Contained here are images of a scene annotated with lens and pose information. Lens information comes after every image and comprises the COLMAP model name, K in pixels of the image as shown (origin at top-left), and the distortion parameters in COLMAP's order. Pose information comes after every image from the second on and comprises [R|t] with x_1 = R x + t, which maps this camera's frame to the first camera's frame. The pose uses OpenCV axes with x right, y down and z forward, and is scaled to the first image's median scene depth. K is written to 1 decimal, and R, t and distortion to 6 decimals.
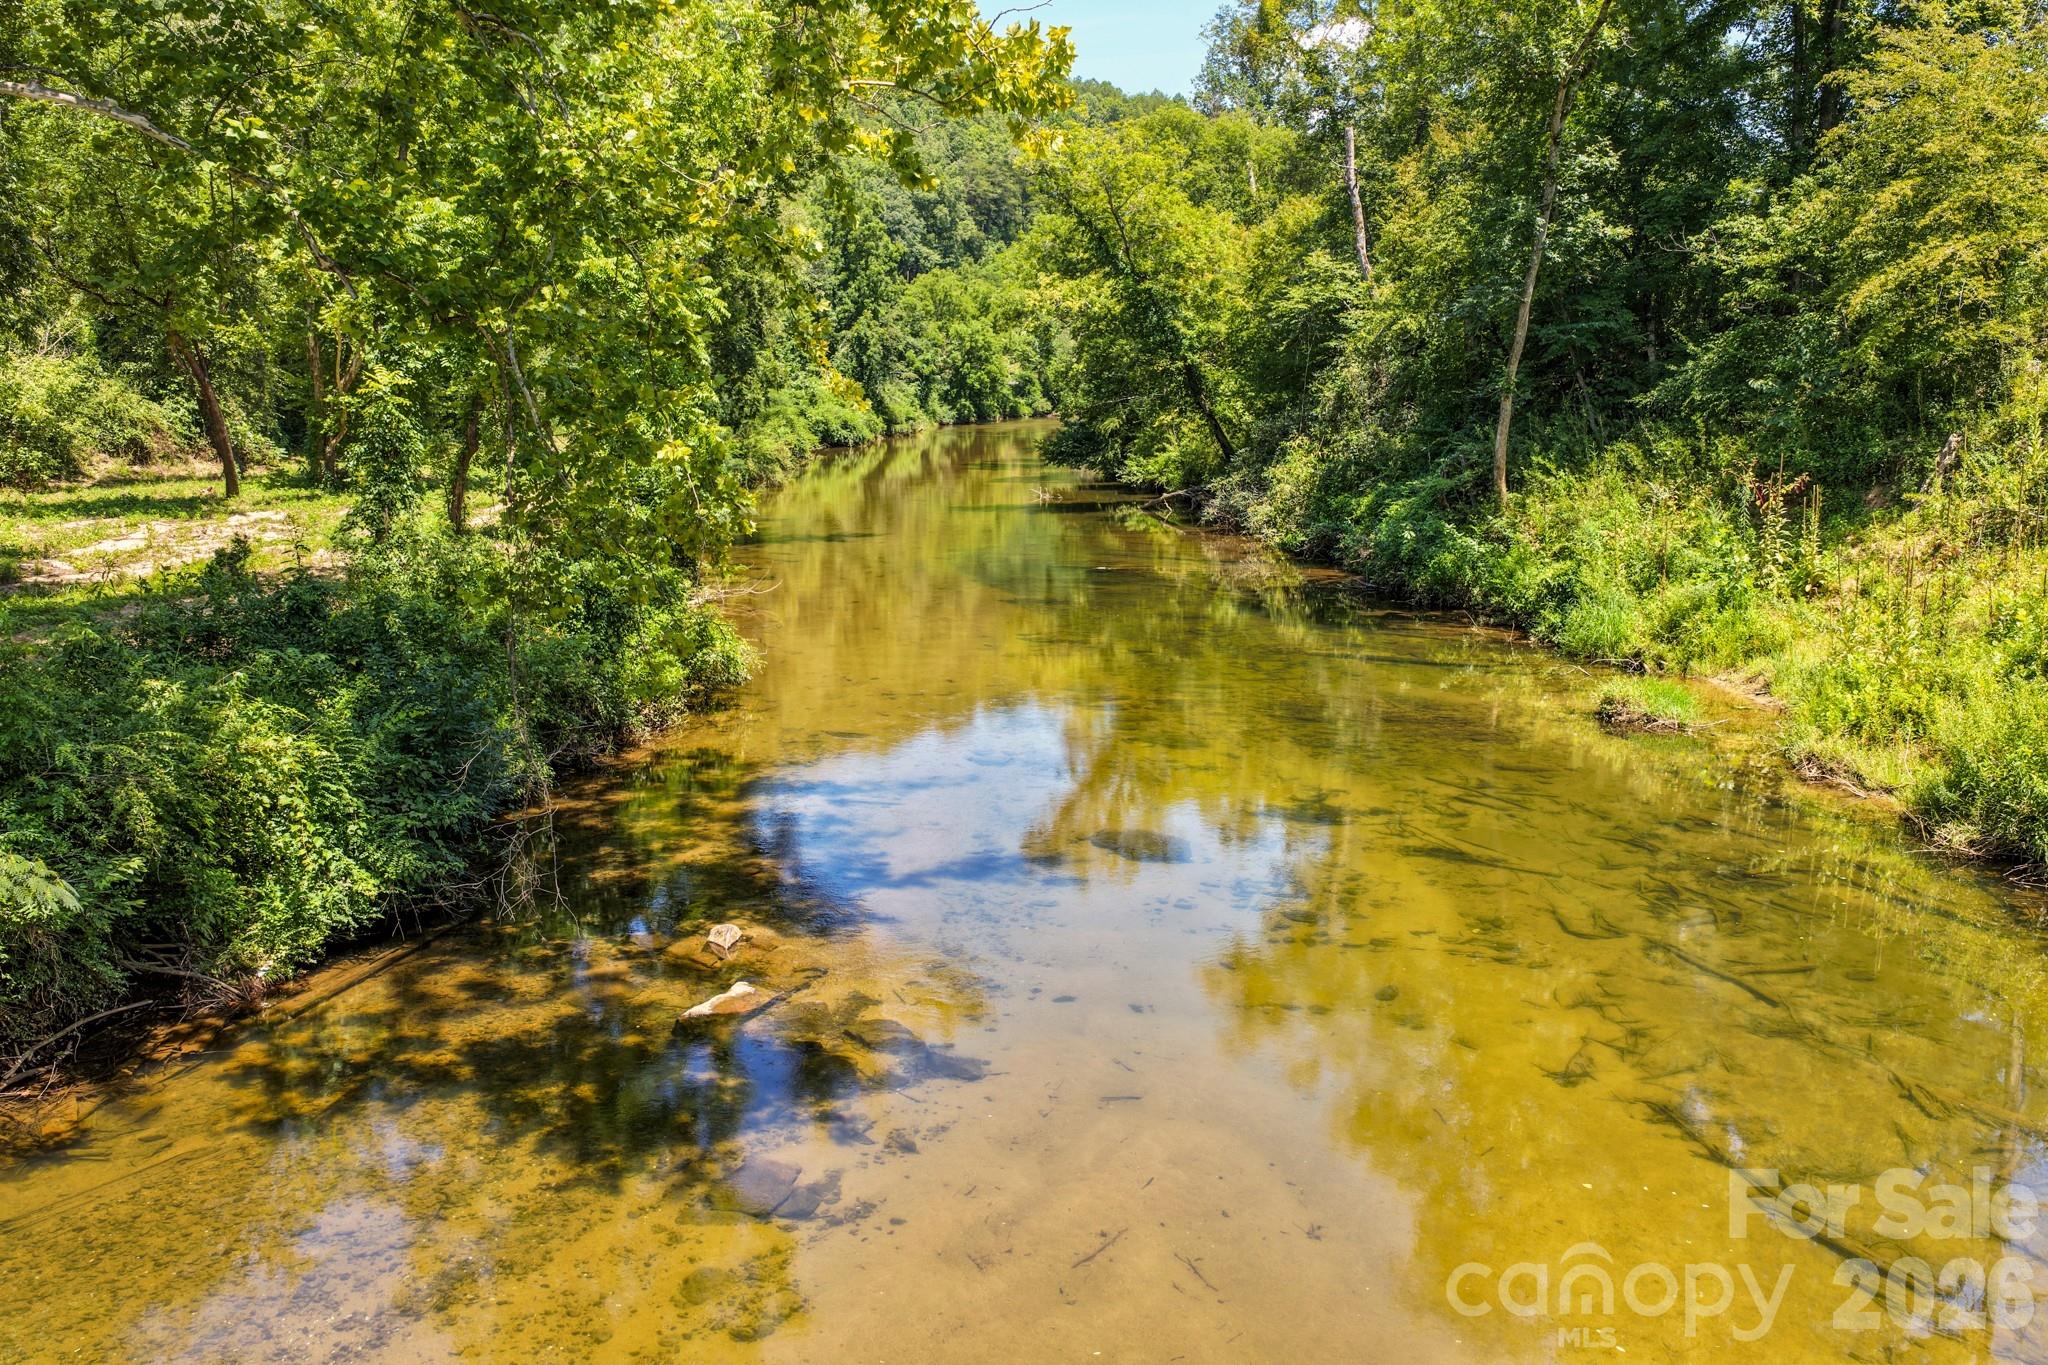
lens RADIAL K [[1752.1, 0, 1025.9], [0, 1752.1, 638.9], [0, 0, 1]] dist [-0.005557, 0.050341]
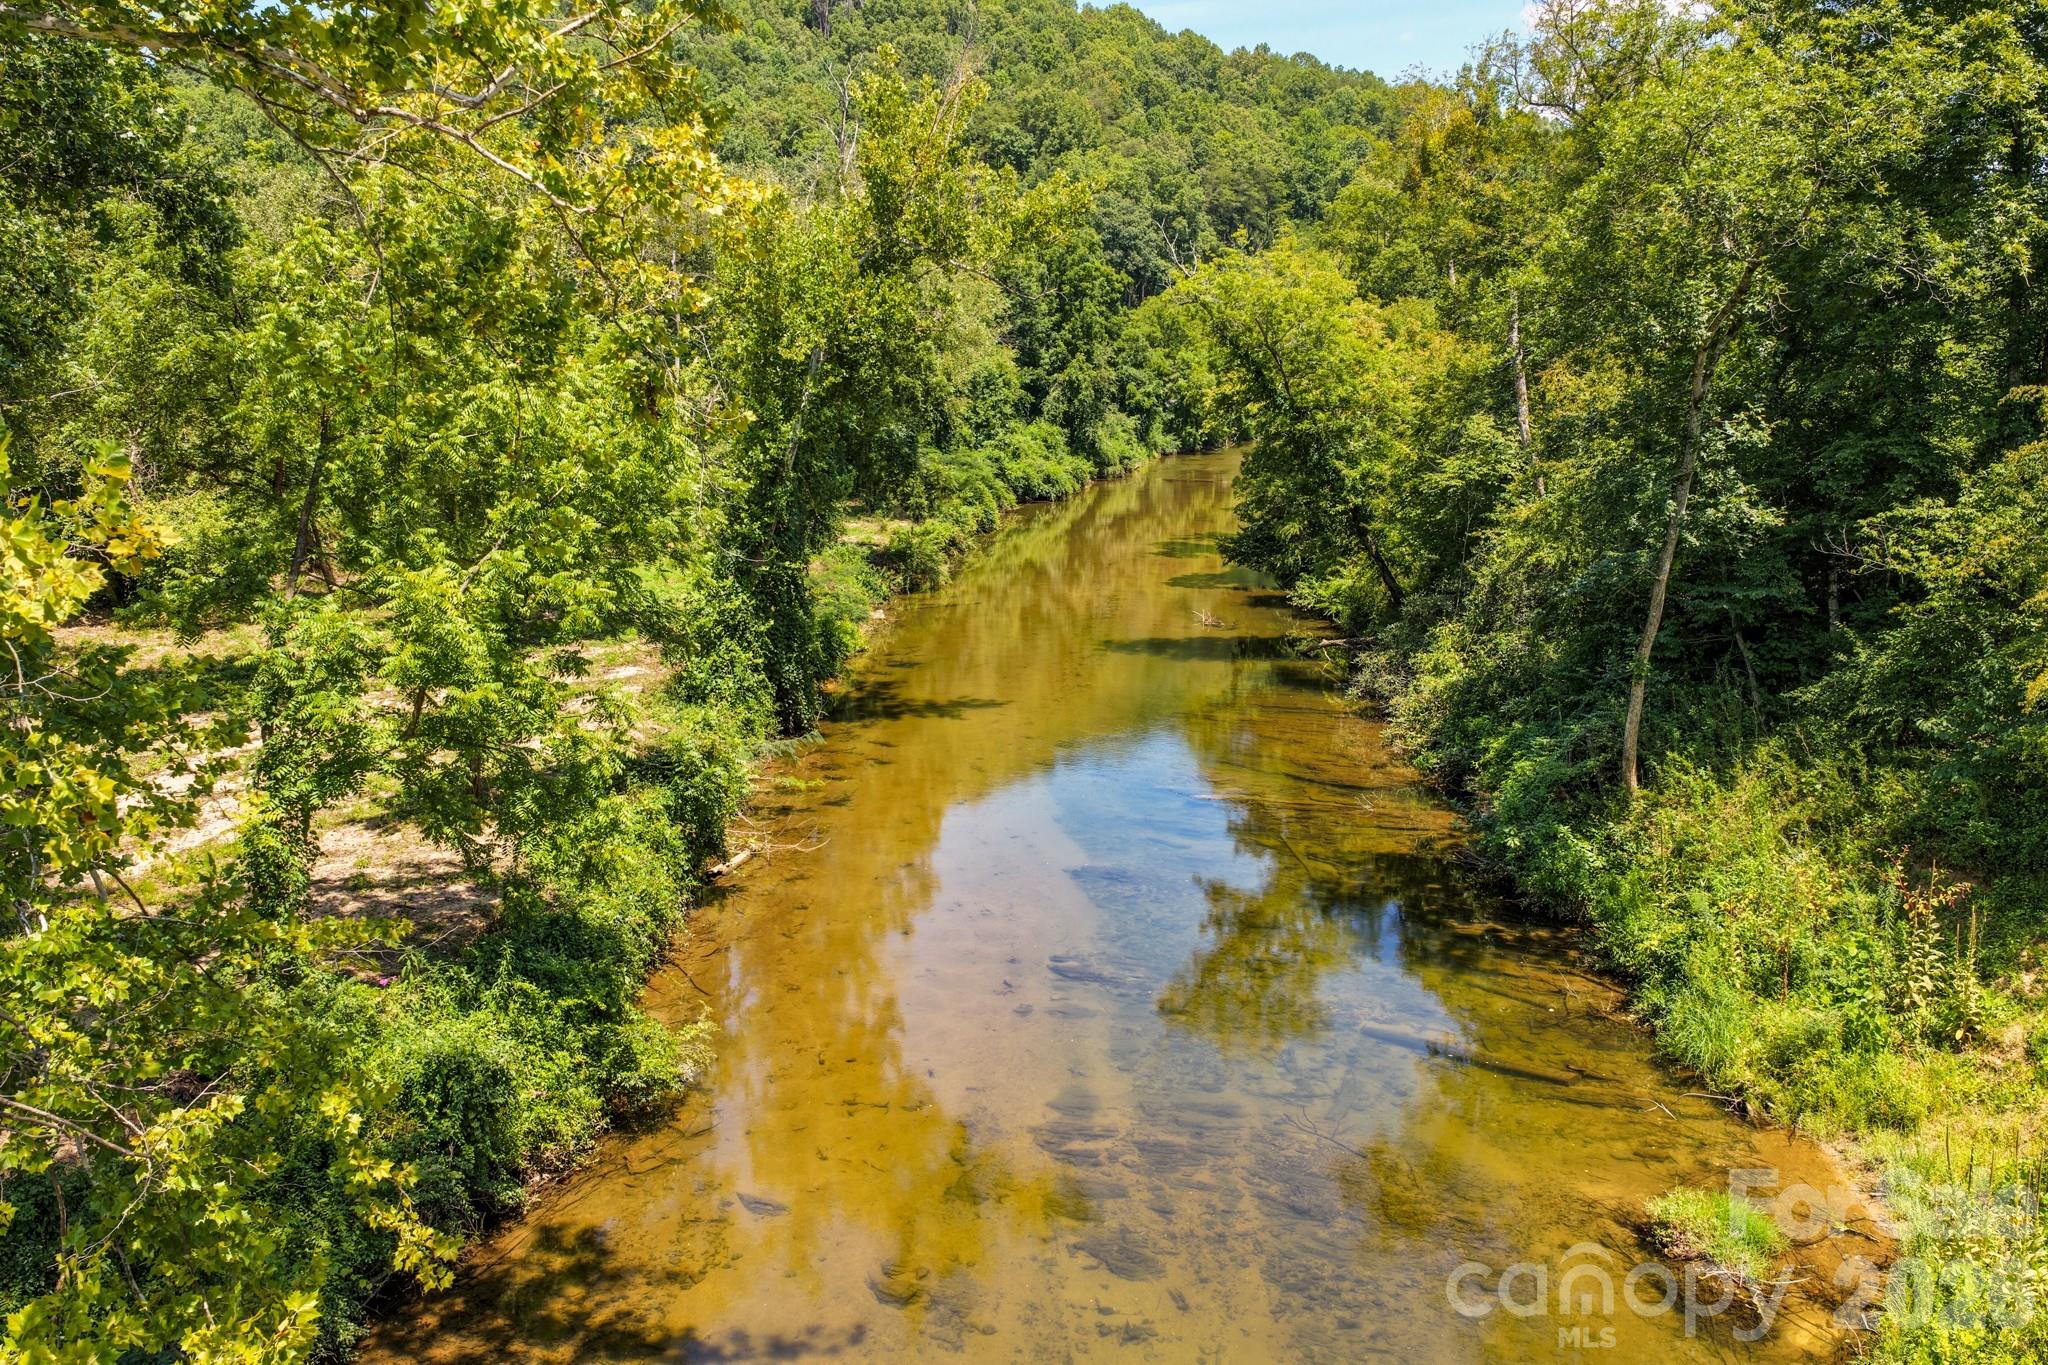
lens RADIAL K [[1709.1, 0, 1053.0], [0, 1709.1, 553.5], [0, 0, 1]] dist [-0.003525, 0.011667]
pose [[0.985760, 0.028999, -0.165637, 0.079378], [-0.026629, 0.999509, 0.016514, -0.128841], [0.166034, -0.011868, 0.986049, 0.076045]]
